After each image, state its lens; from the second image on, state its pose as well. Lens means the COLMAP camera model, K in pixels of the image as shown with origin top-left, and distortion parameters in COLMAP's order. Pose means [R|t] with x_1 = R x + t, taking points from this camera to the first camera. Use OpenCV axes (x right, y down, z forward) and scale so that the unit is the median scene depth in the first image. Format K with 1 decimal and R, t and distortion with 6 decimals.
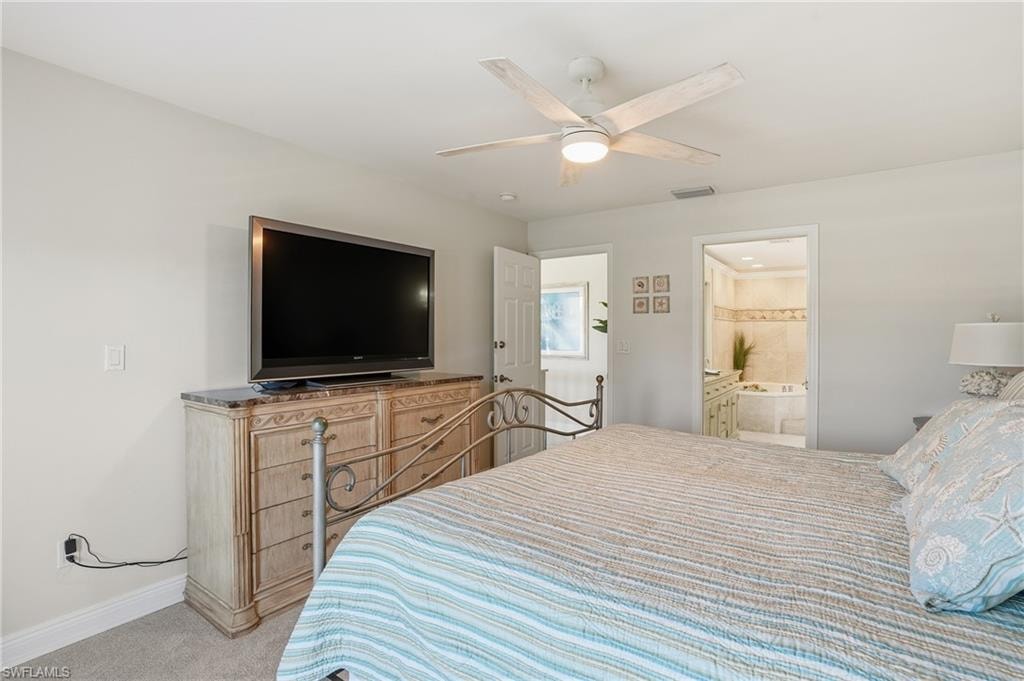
lens RADIAL K [[477.8, 0, 514.3], [0, 477.8, 339.1], [0, 0, 1]] dist [0.002821, -0.000759]
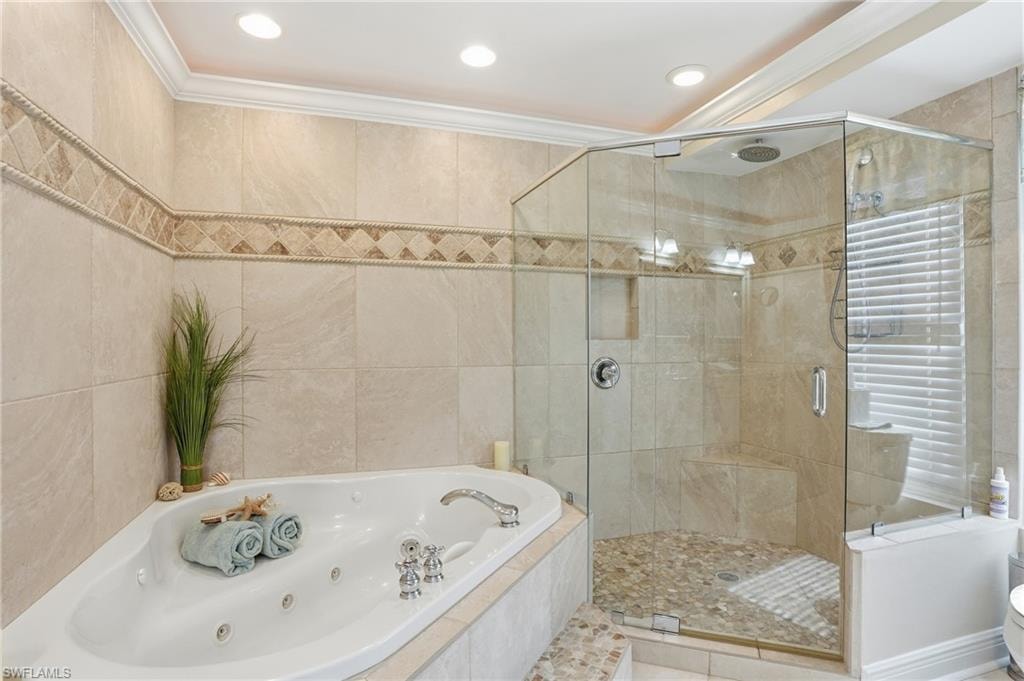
lens RADIAL K [[477.8, 0, 514.3], [0, 477.8, 339.3], [0, 0, 1]] dist [0.002821, -0.000759]
pose [[0.616567, 0.001666, 0.787301, 0.382255], [0.002975, 0.999986, -0.004446, 0.009857], [-0.787297, 0.005084, 0.616553, 0.713225]]
